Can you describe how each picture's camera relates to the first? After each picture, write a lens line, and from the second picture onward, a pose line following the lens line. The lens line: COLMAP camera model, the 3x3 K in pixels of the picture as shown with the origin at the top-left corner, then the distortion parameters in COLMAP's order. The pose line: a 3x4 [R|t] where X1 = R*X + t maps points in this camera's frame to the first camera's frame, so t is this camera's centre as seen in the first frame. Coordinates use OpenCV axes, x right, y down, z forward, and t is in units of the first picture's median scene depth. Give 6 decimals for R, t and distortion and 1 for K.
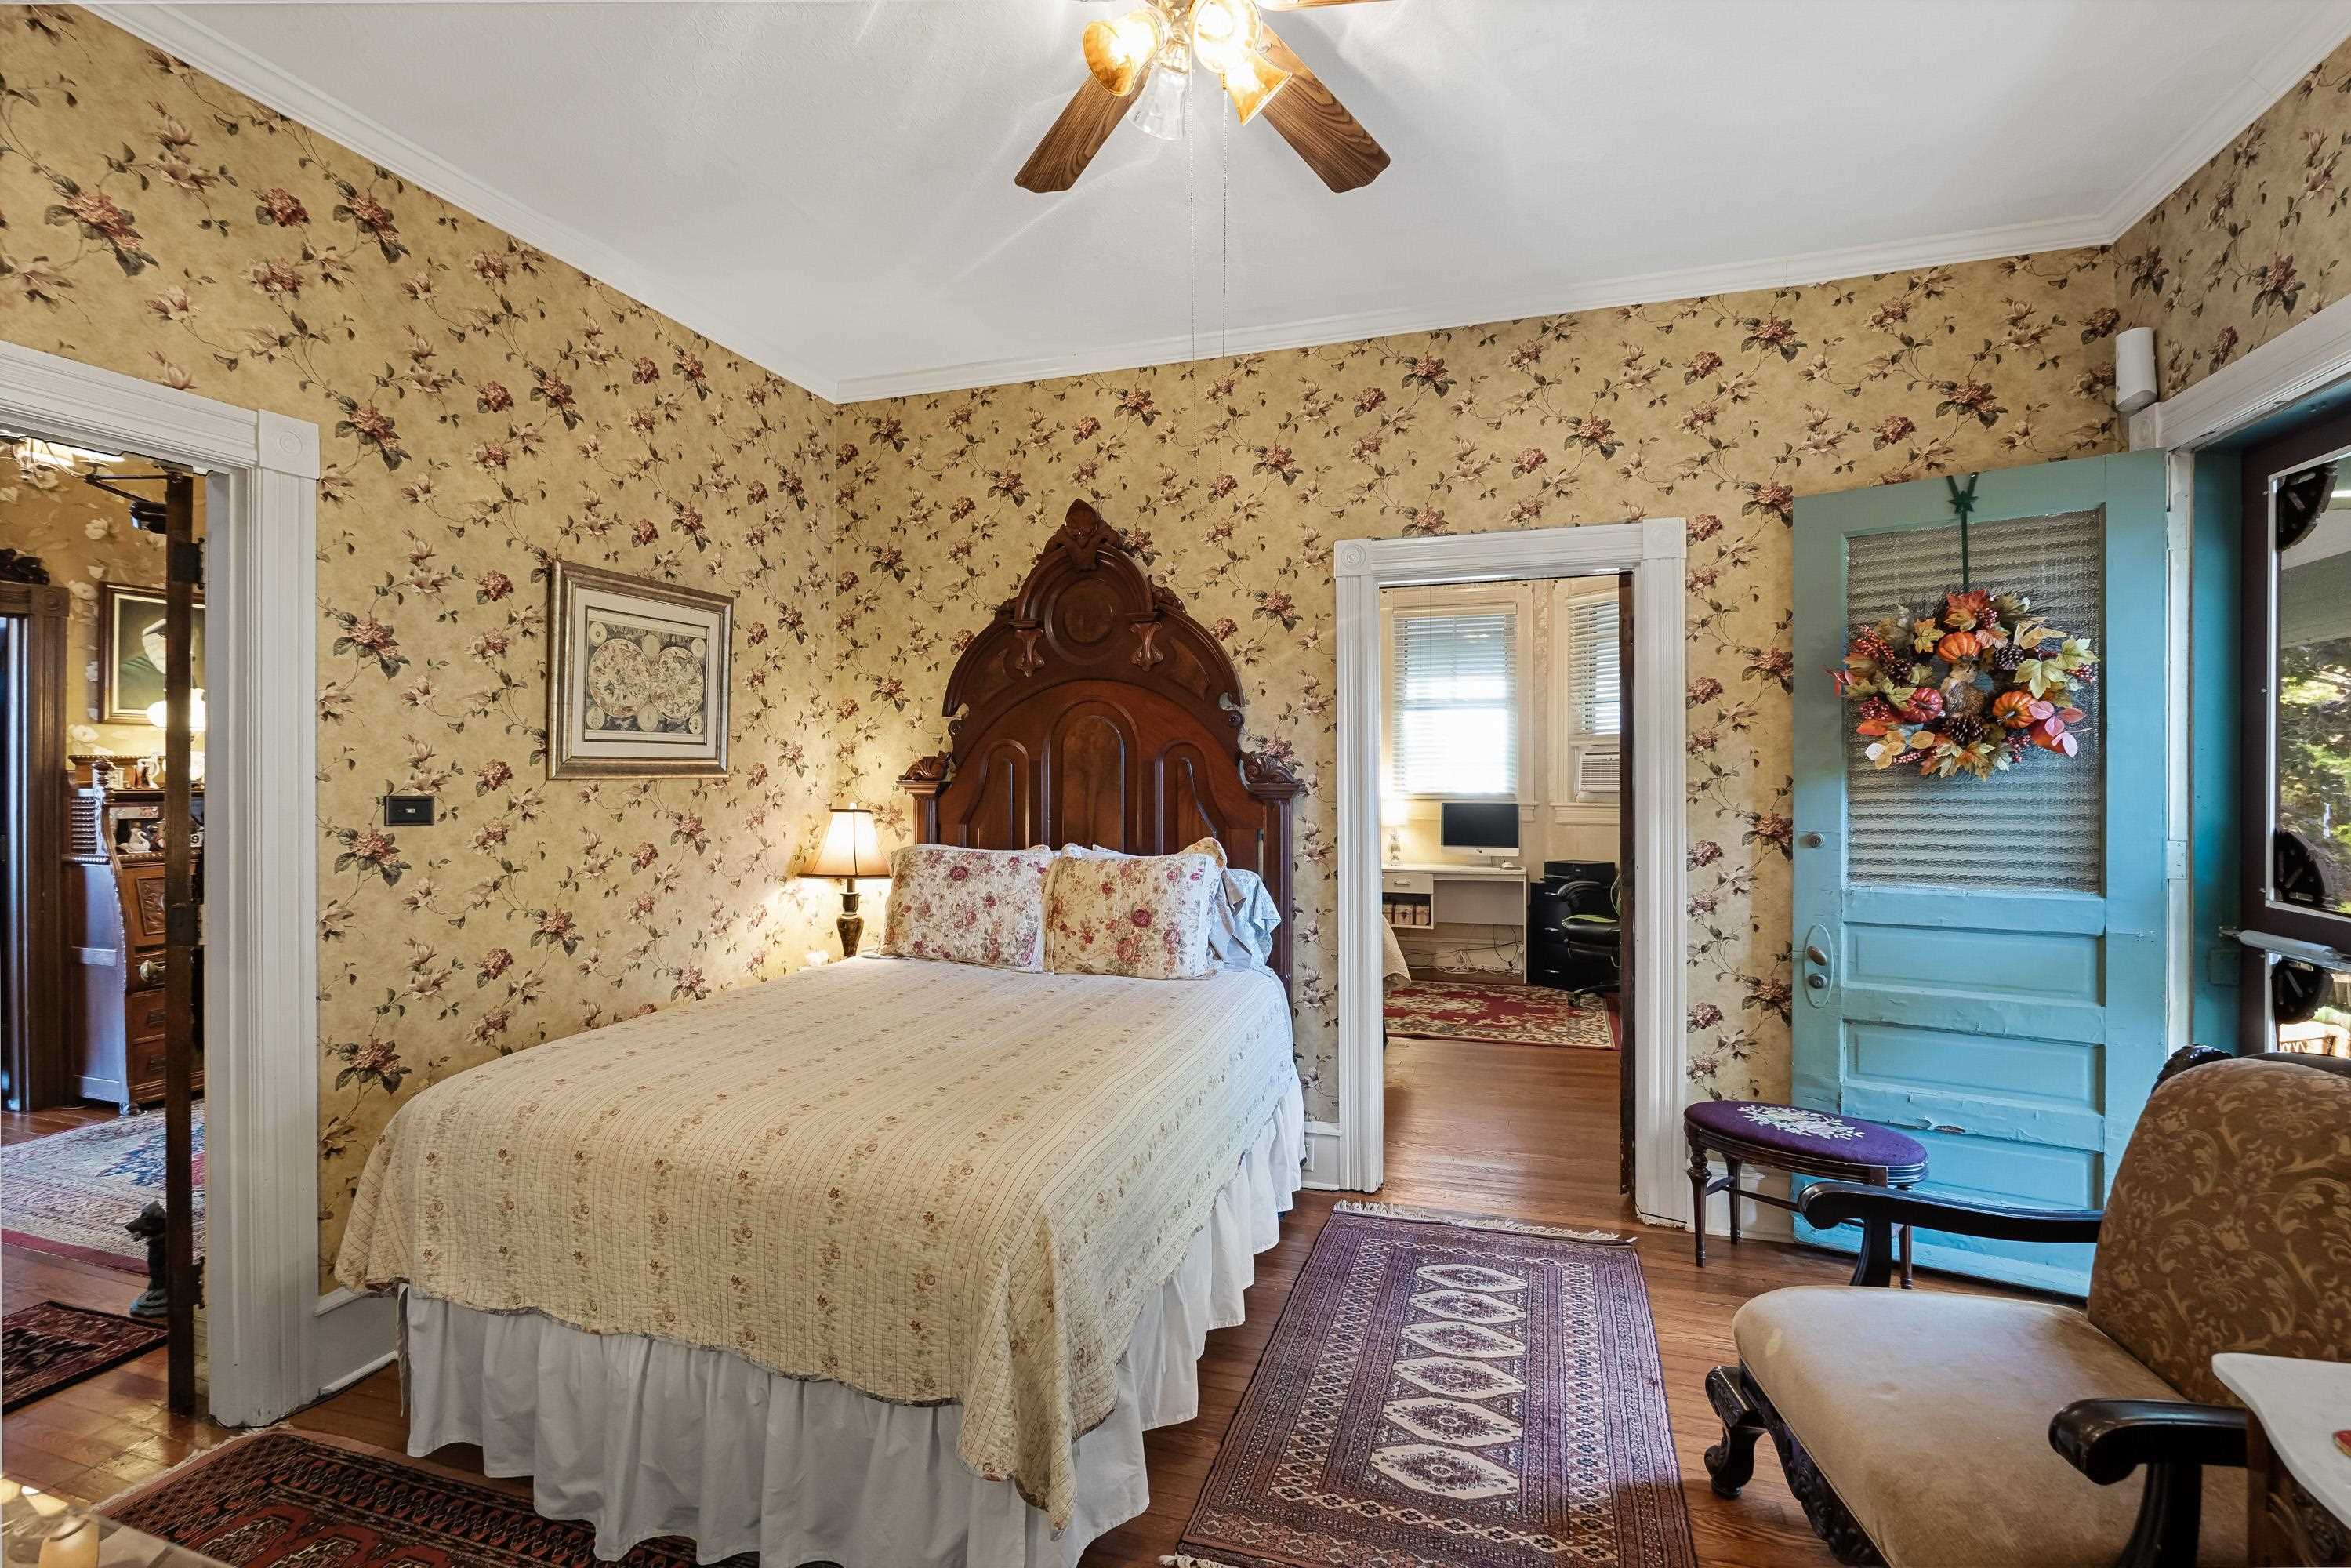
lens RADIAL K [[1079.4, 0, 1165.4], [0, 1079.4, 776.9], [0, 0, 1]] dist [-0.004754, -0.000064]
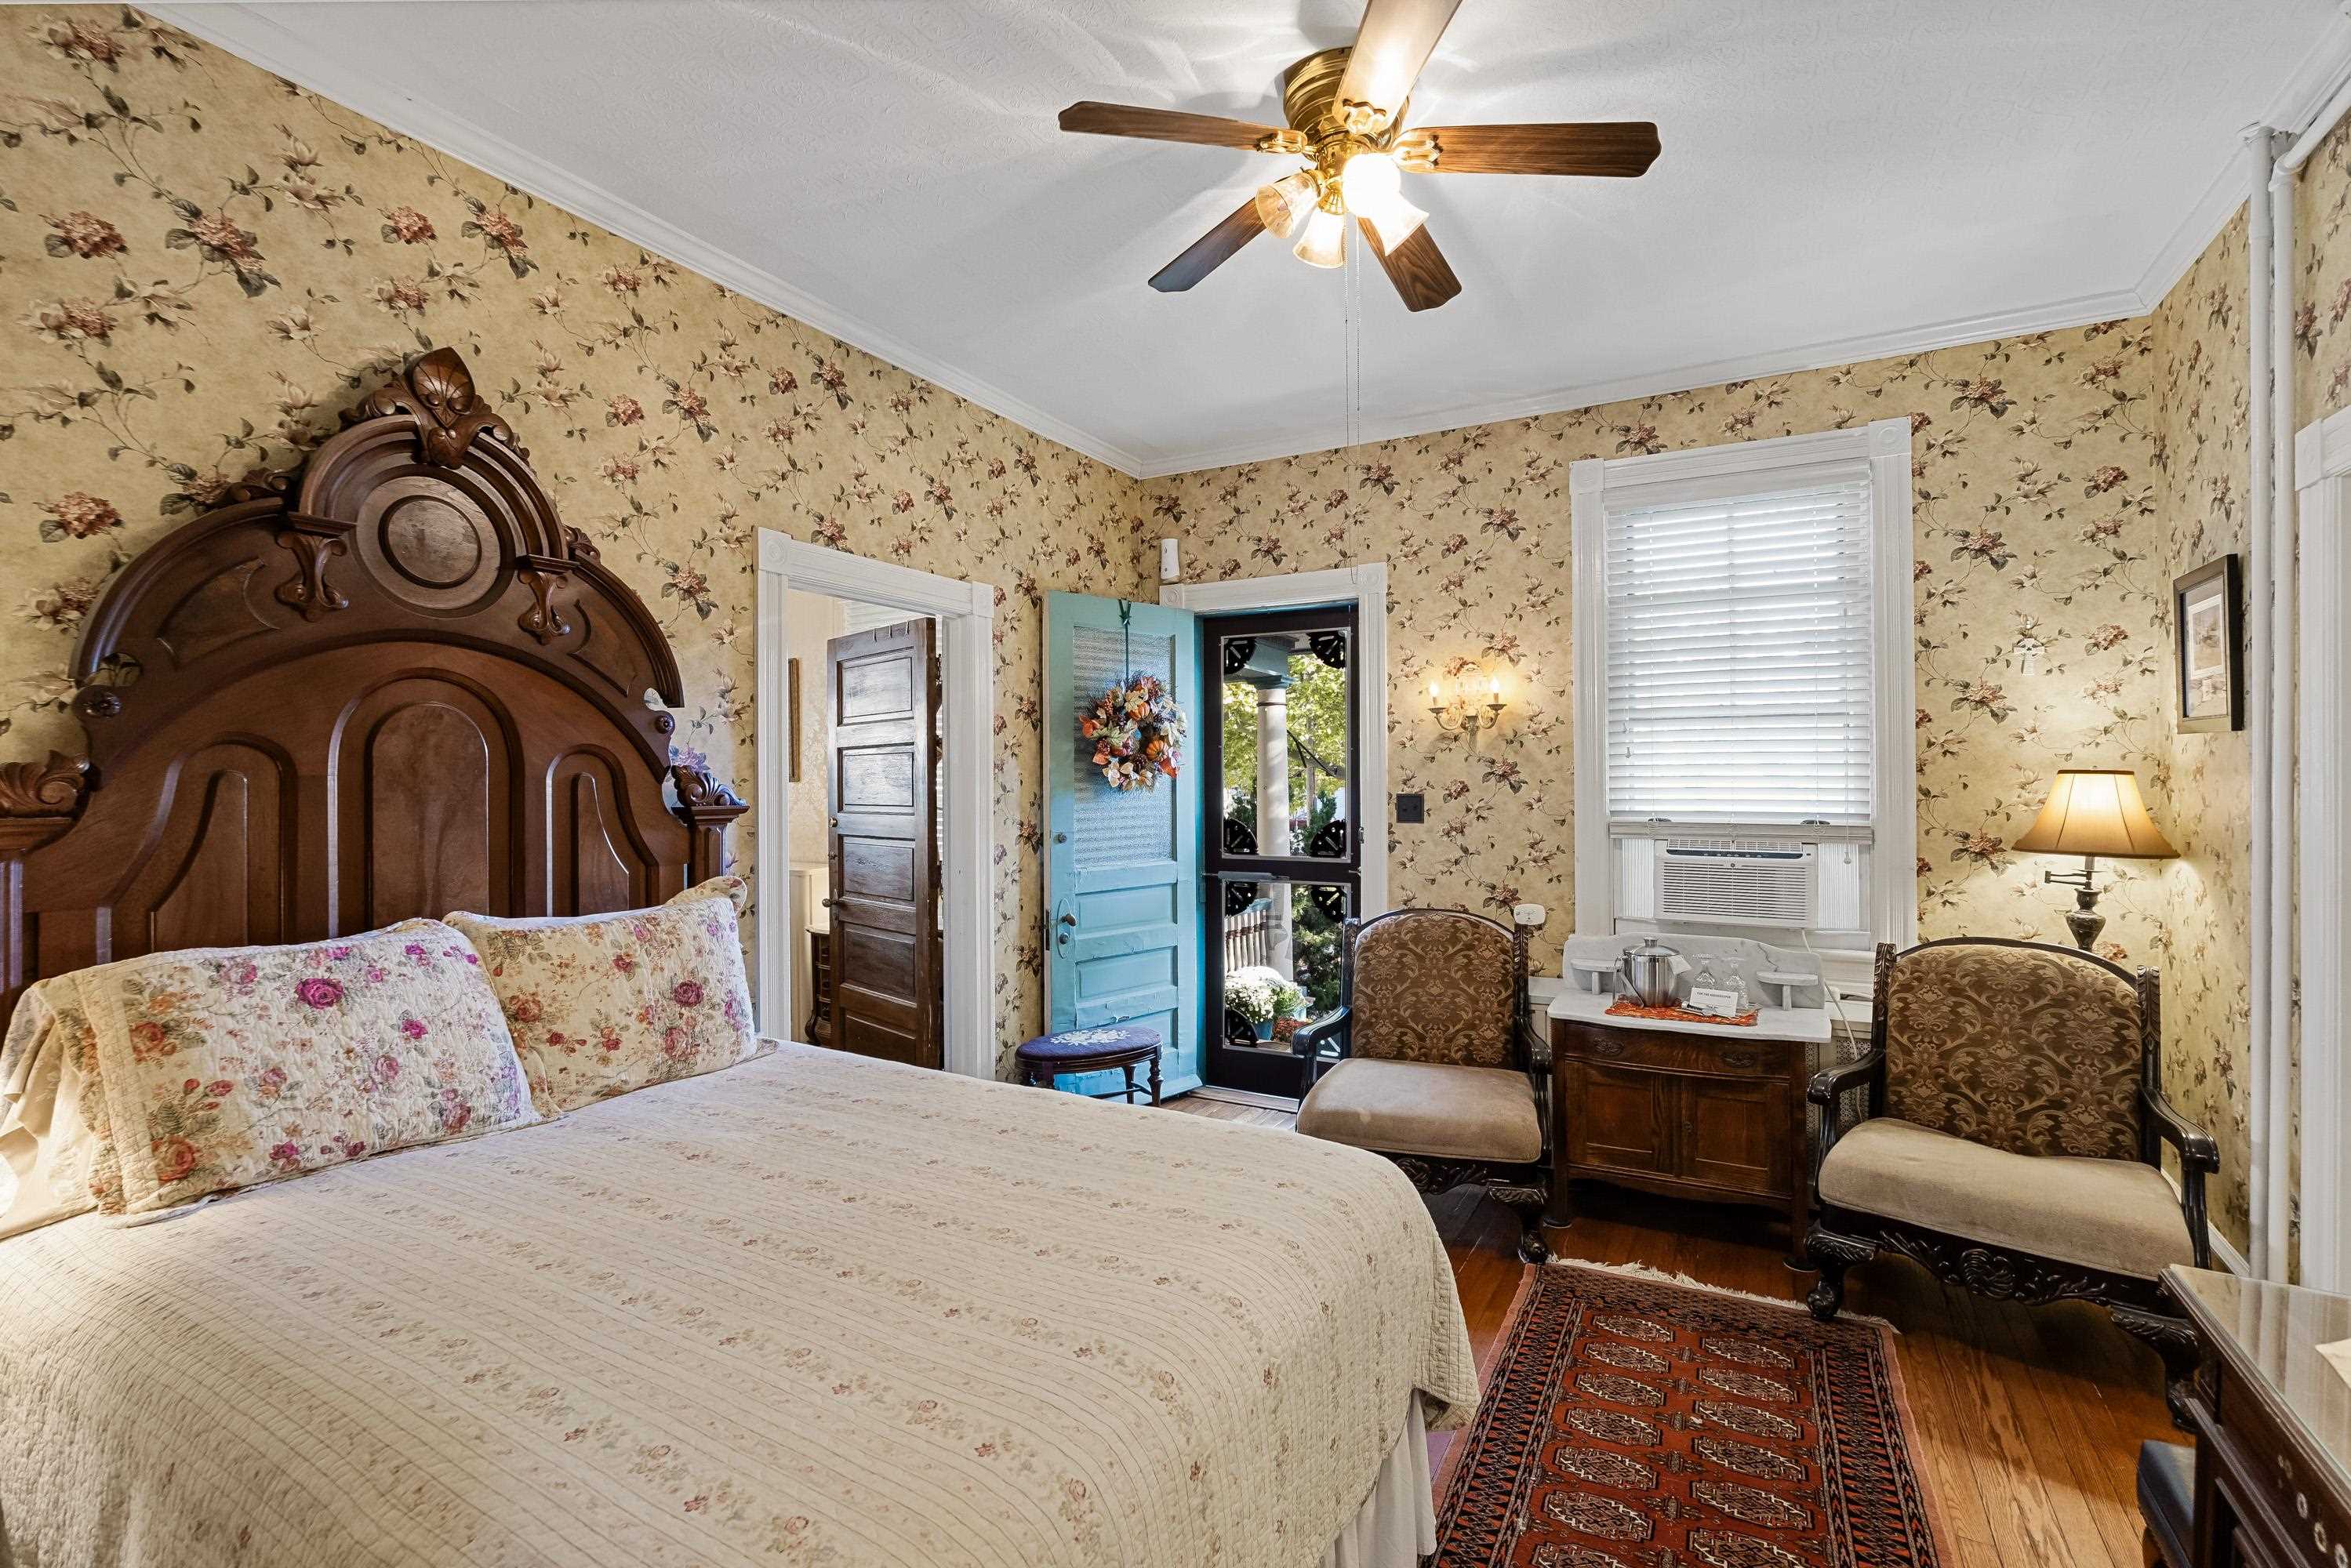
lens RADIAL K [[1079.2, 0, 1153.1], [0, 1079.2, 777.7], [0, 0, 1]] dist [-0.004754, -0.000064]
pose [[0.189226, 0.007824, 0.981902, -0.662017], [0.012641, 0.999866, -0.010403, -0.002599], [-0.981852, 0.014380, 0.189102, 0.546725]]
